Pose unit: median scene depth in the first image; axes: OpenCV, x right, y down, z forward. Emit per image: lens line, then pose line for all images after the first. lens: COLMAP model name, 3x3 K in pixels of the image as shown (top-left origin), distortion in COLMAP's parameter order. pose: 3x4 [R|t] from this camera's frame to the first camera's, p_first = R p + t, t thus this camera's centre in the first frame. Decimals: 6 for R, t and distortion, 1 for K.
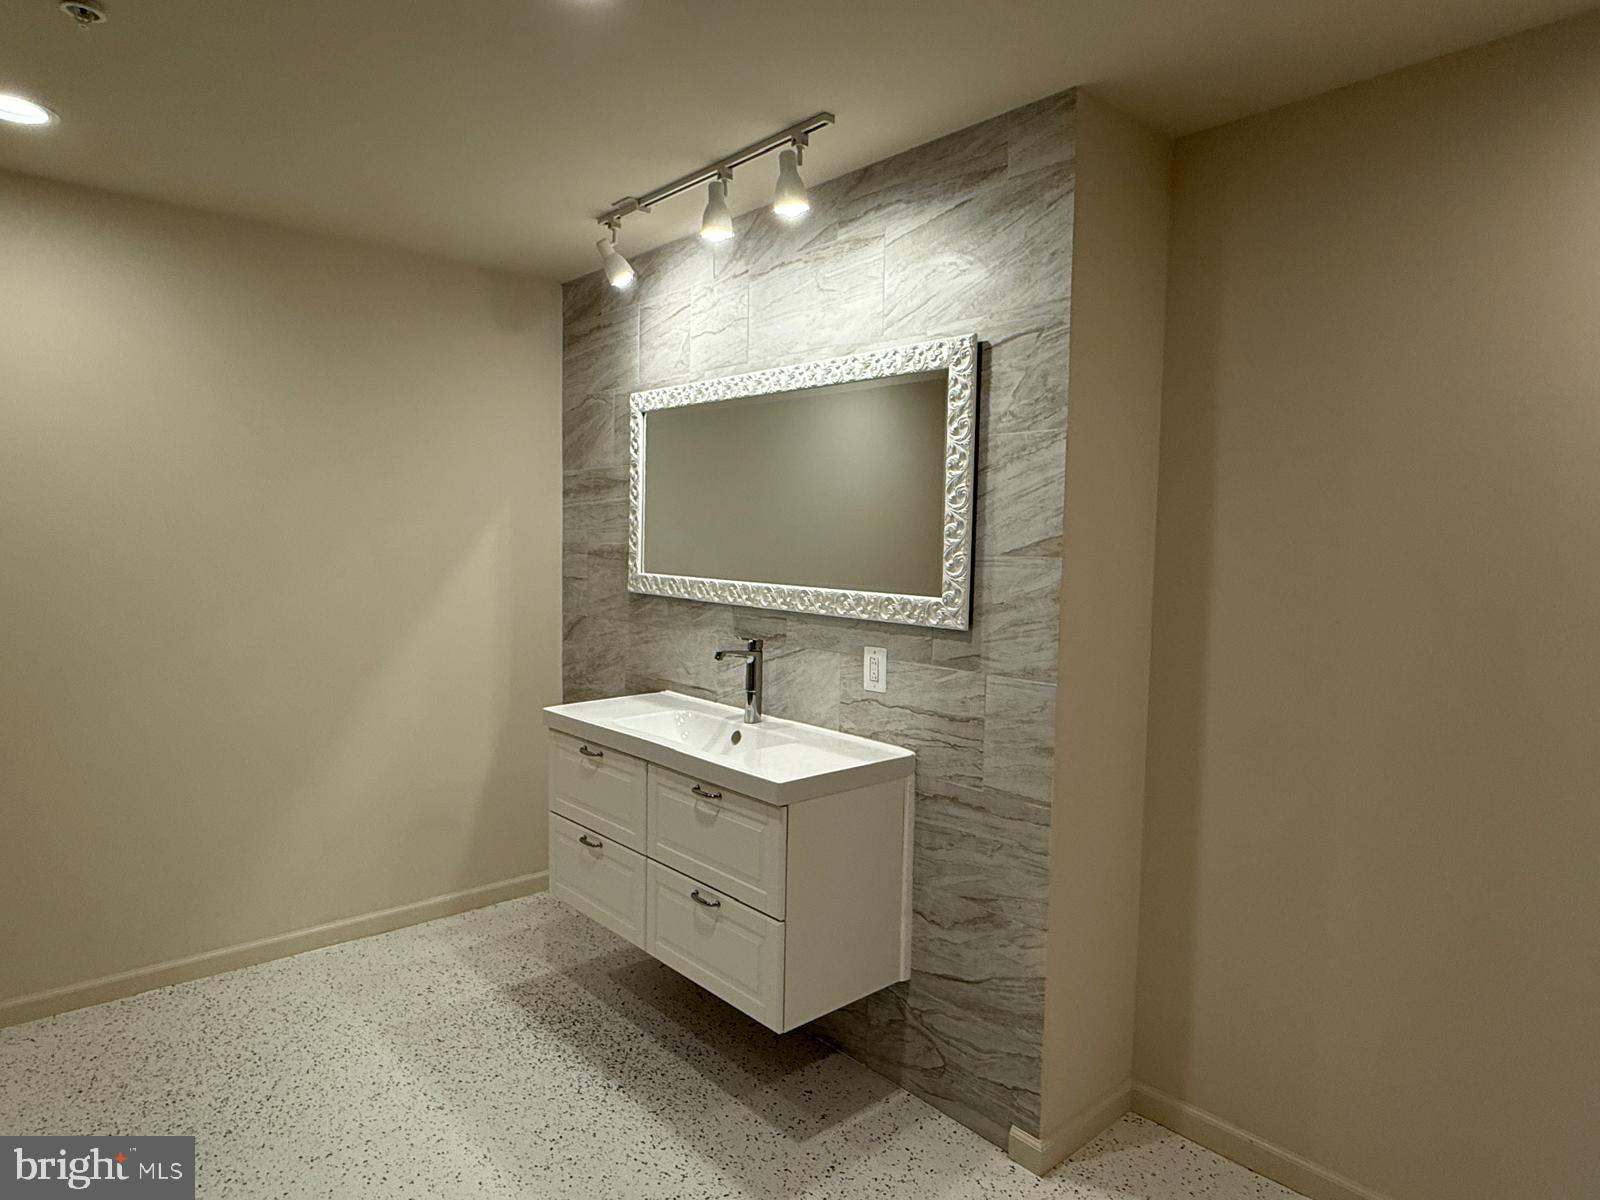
lens RADIAL K [[940.0, 0, 800.6], [0, 940.0, 599.2], [0, 0, 1]] dist [0.001248, -0.001286]
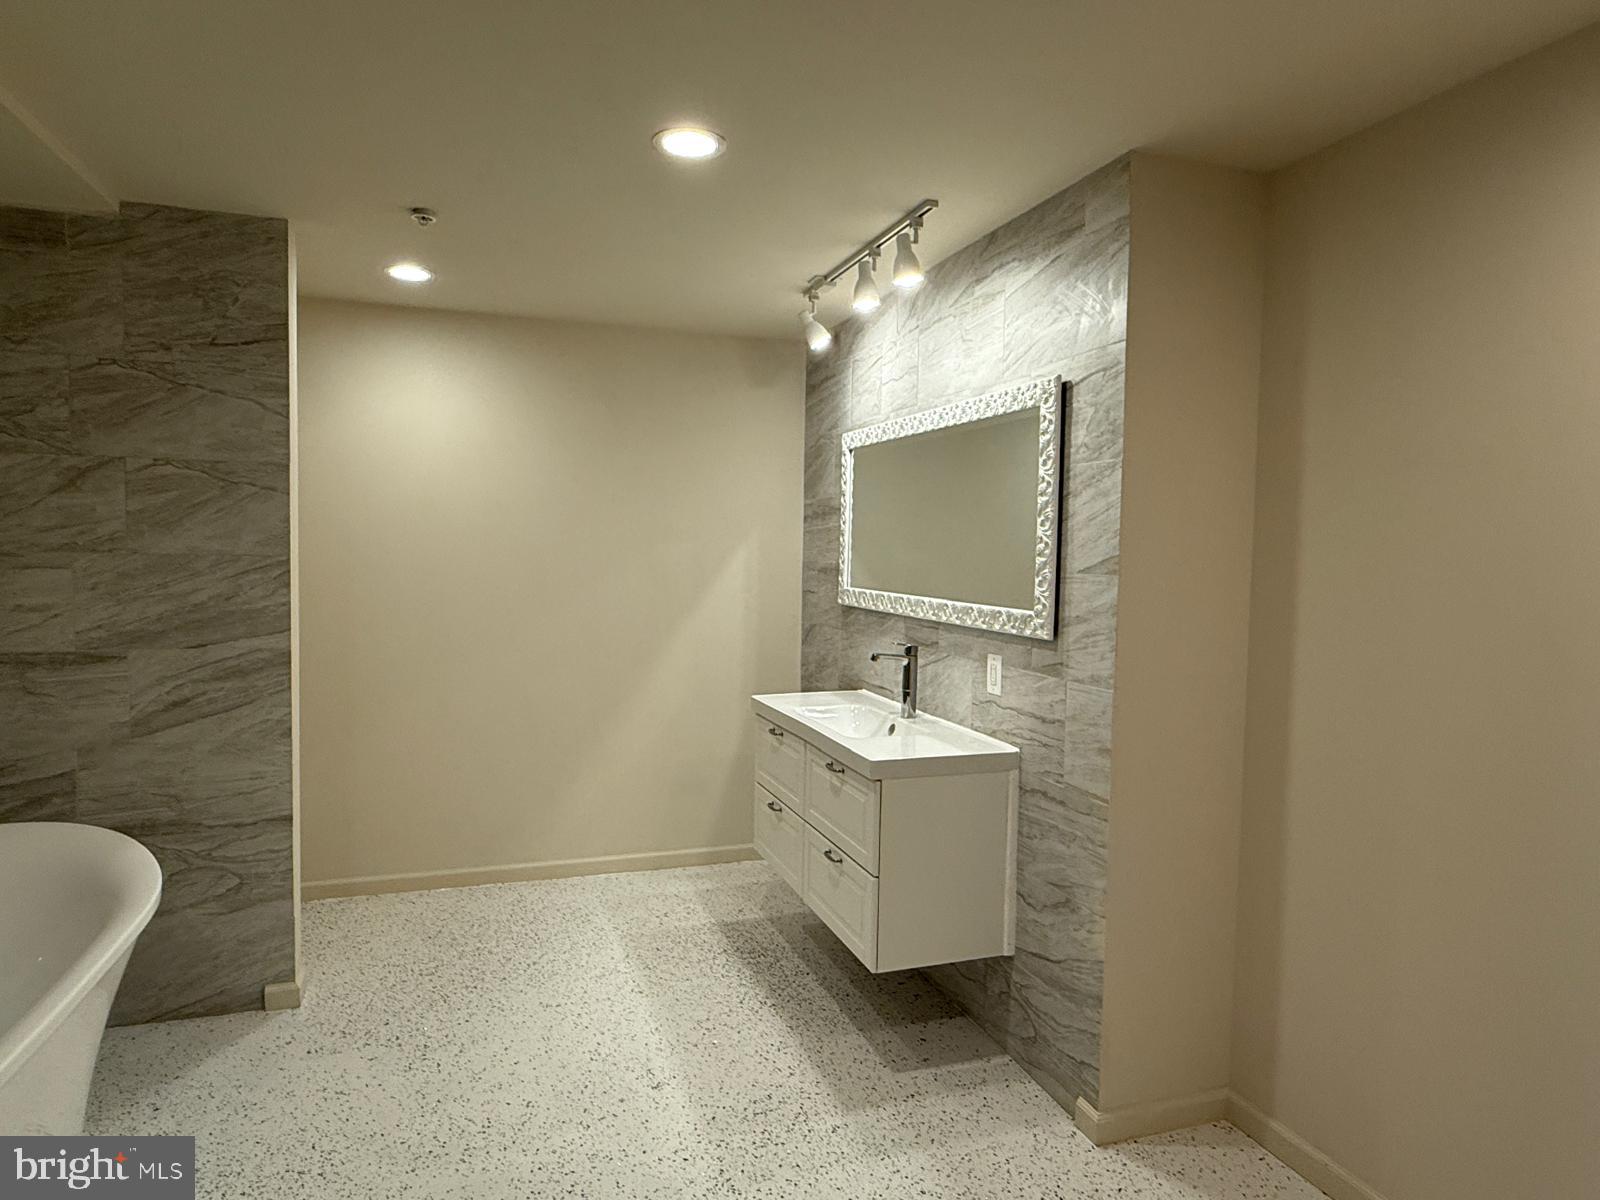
lens RADIAL K [[940.0, 0, 797.9], [0, 940.0, 599.9], [0, 0, 1]] dist [0.001248, -0.001286]
pose [[0.922858, 0.019234, -0.384660, 0.312299], [-0.027148, 0.999517, -0.015153, 0.009825], [0.384182, 0.024426, 0.922934, -0.135700]]
